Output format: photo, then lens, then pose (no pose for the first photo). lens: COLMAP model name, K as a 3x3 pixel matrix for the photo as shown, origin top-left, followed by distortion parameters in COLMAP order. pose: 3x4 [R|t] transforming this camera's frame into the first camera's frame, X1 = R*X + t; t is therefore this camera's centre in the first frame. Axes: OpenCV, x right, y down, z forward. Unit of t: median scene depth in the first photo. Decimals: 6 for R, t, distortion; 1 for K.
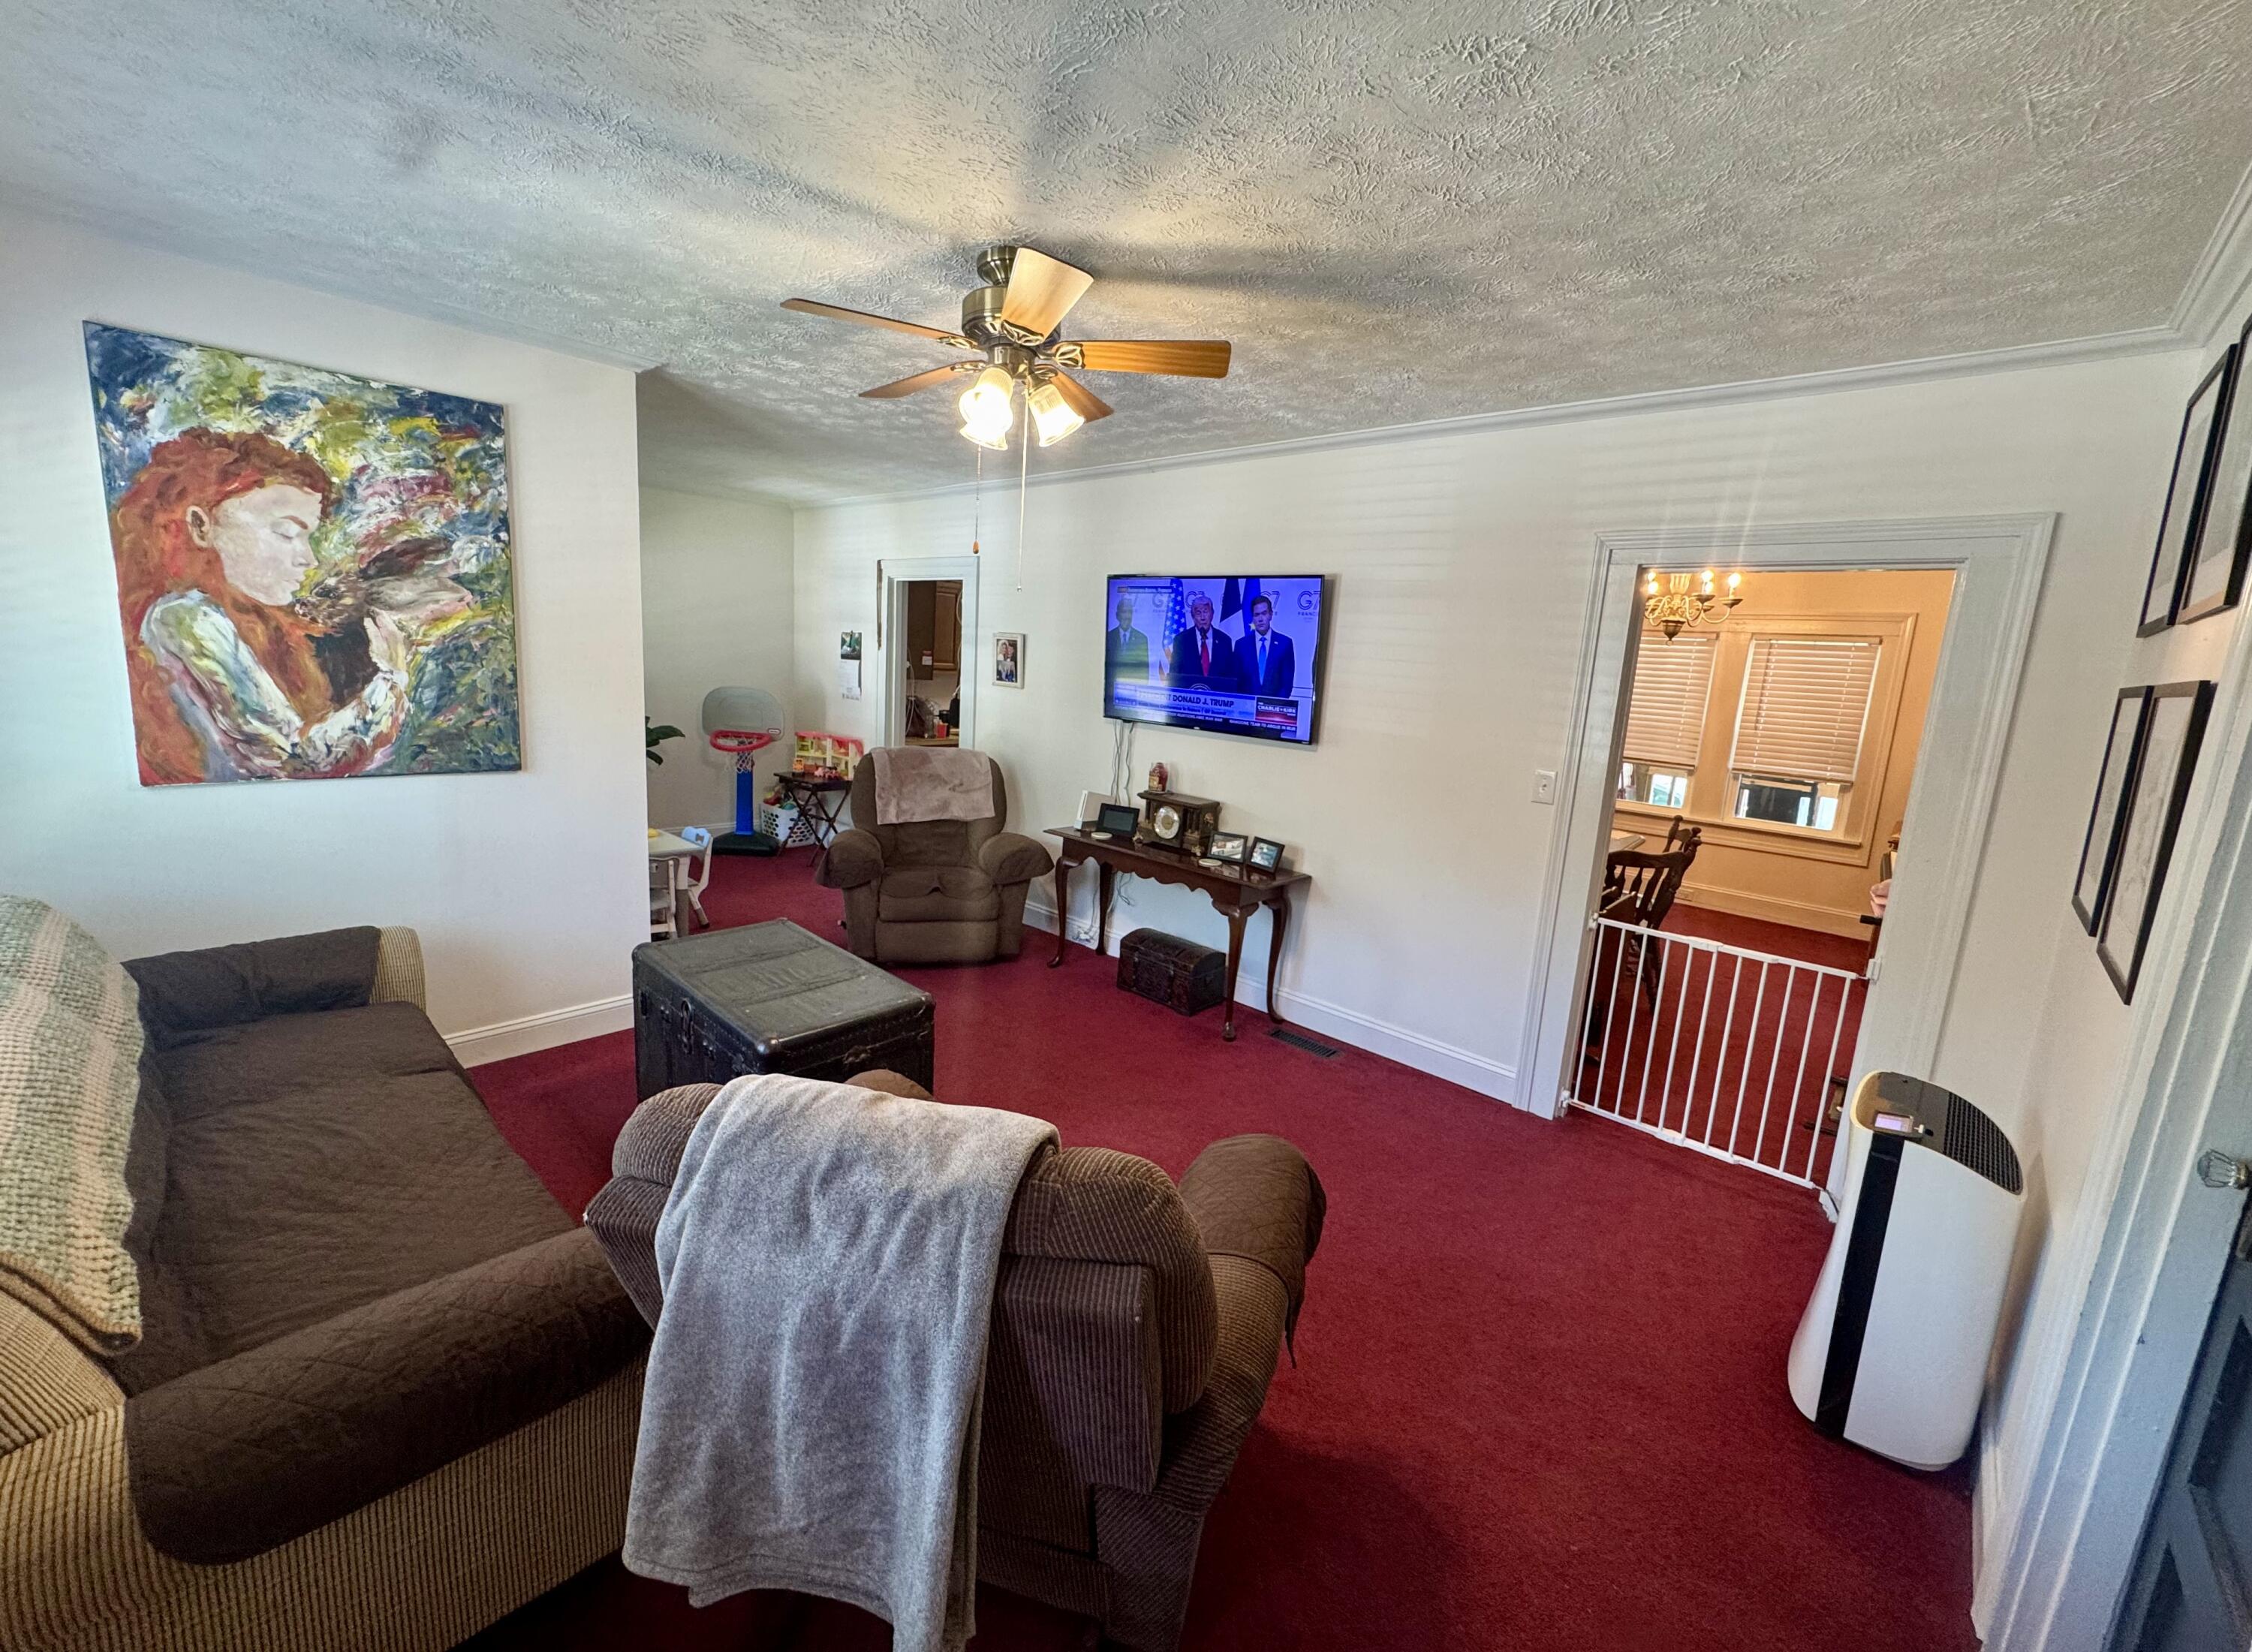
lens RADIAL K [[908.0, 0, 1120.4], [0, 908.0, 813.5], [0, 0, 1]] dist [-0.002322, -0.000379]
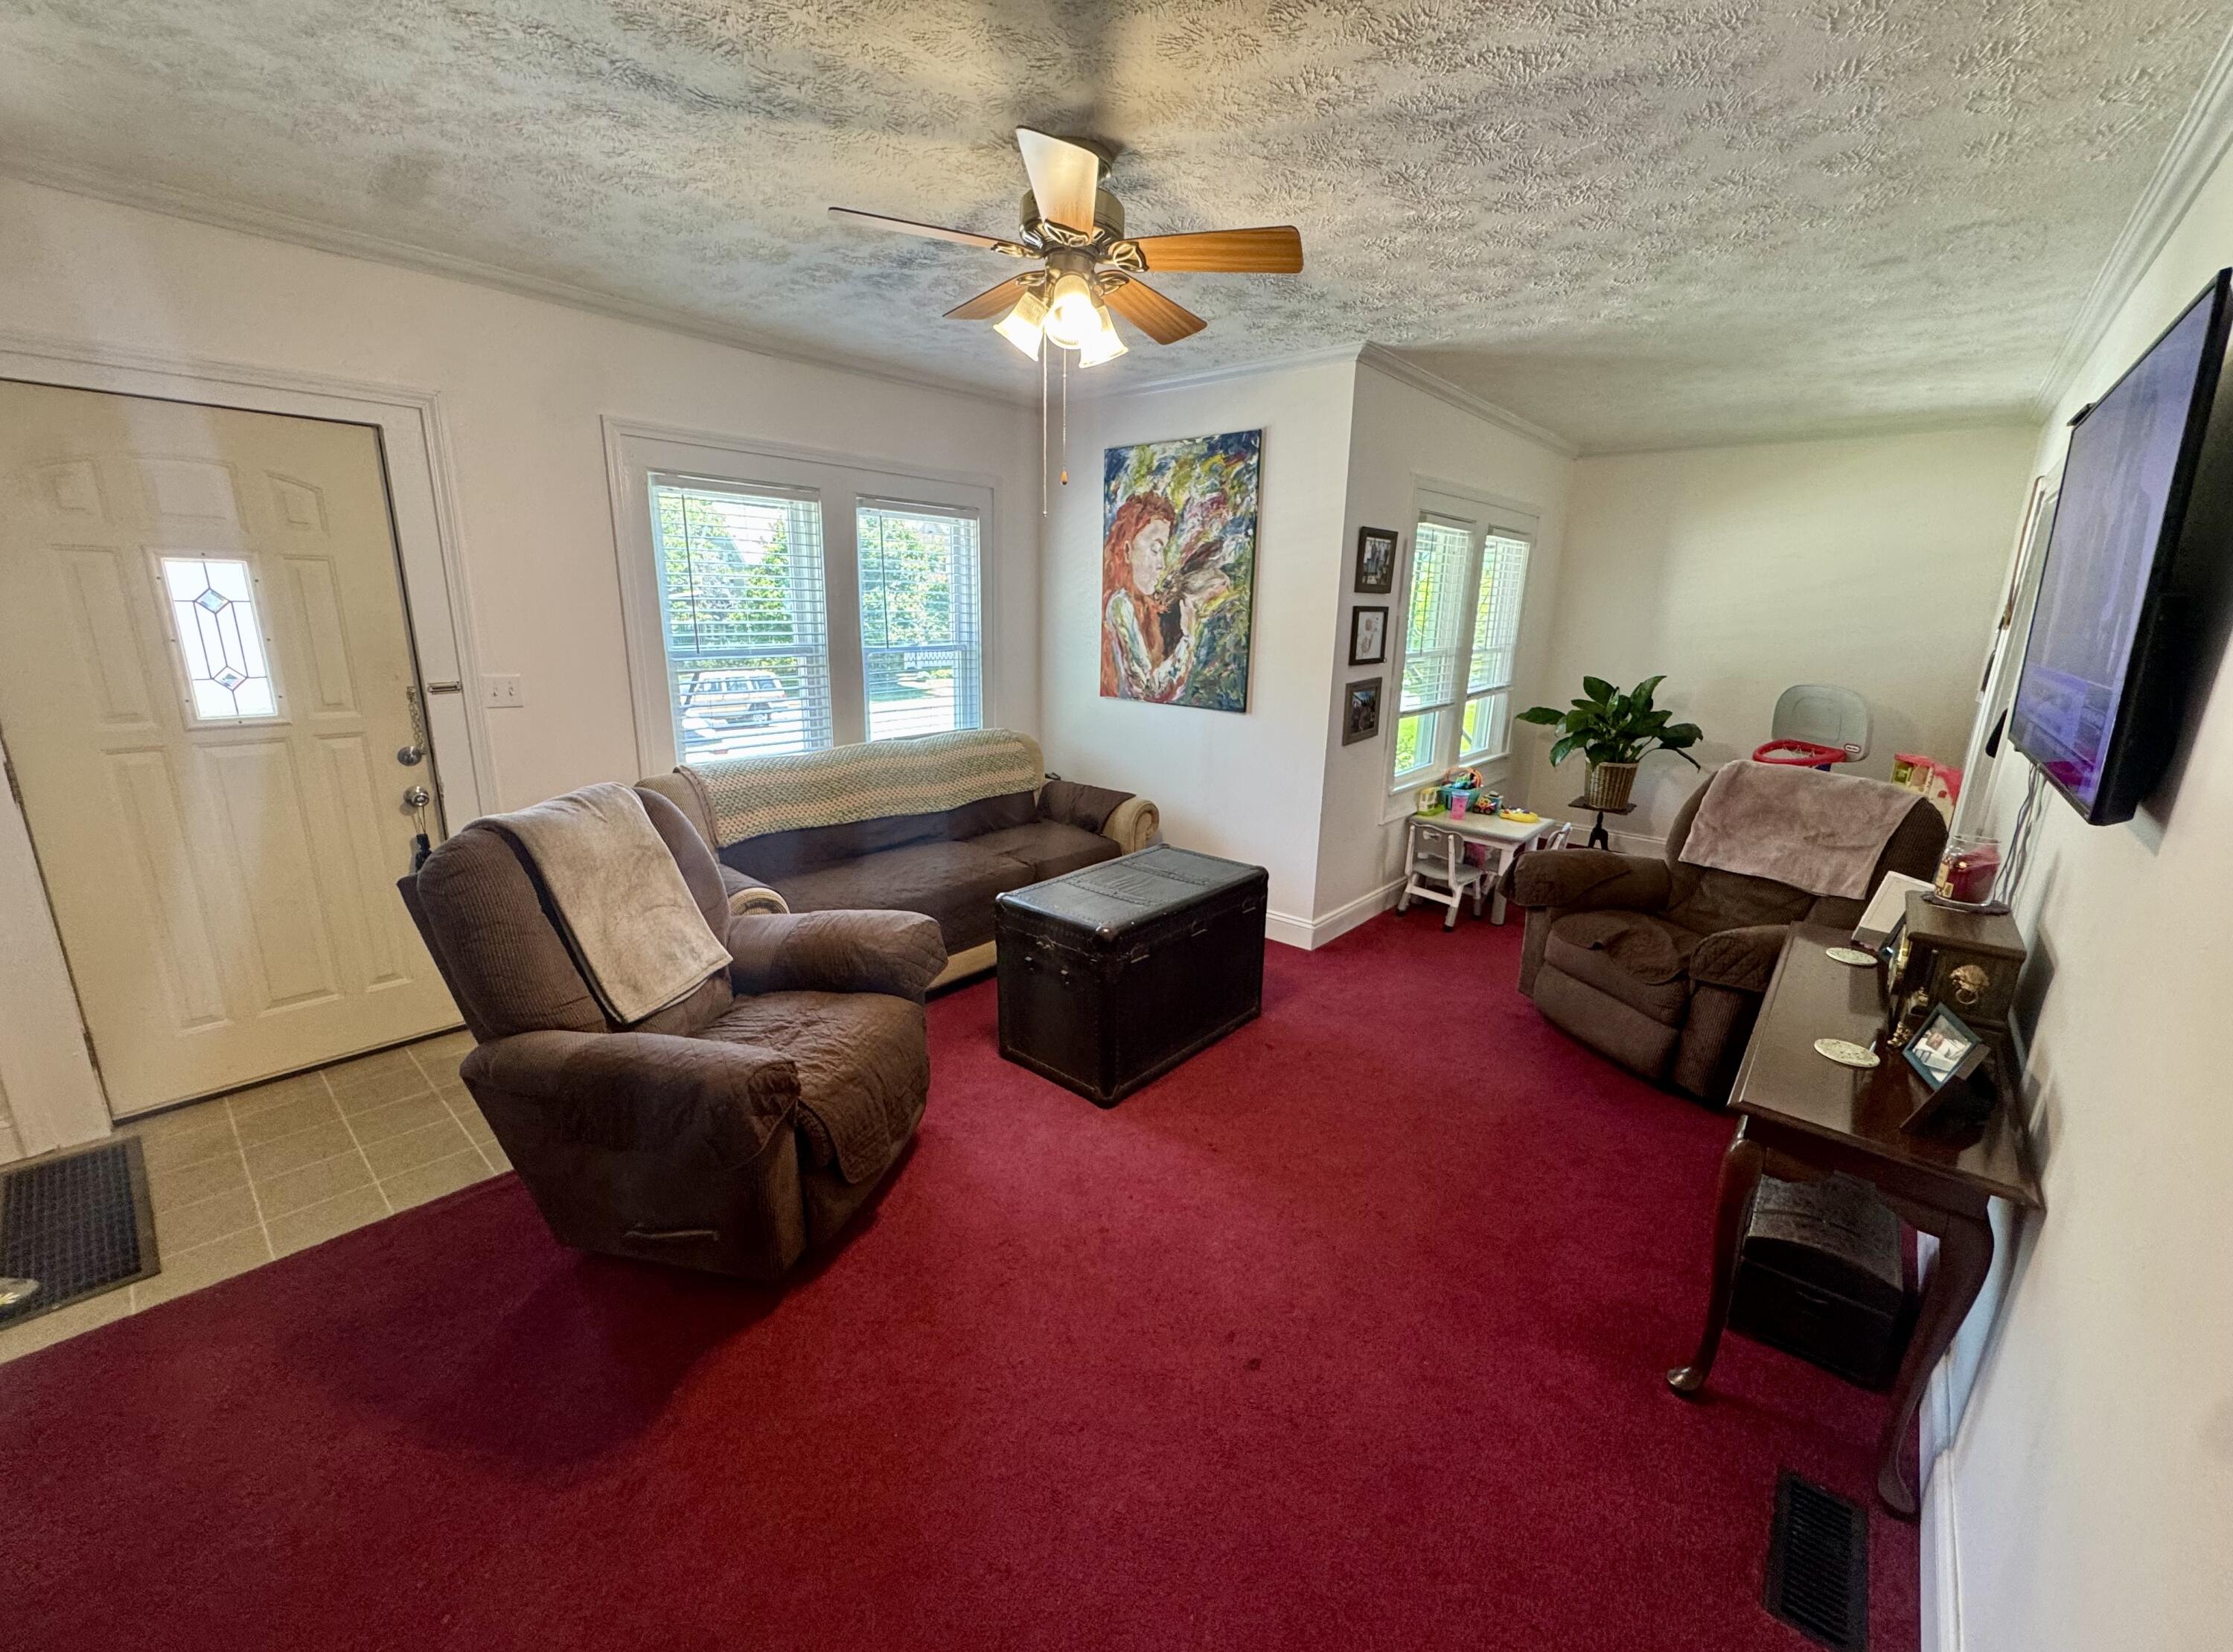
lens RADIAL K [[900.3, 0, 1112.1], [0, 900.3, 823.5], [0, 0, 1]] dist [-0.002322, -0.000379]
pose [[0.027758, 0.183586, -0.982612, 0.714877], [-0.187960, 0.966415, 0.175250, -0.095669], [0.981784, 0.179827, 0.061332, 0.855913]]
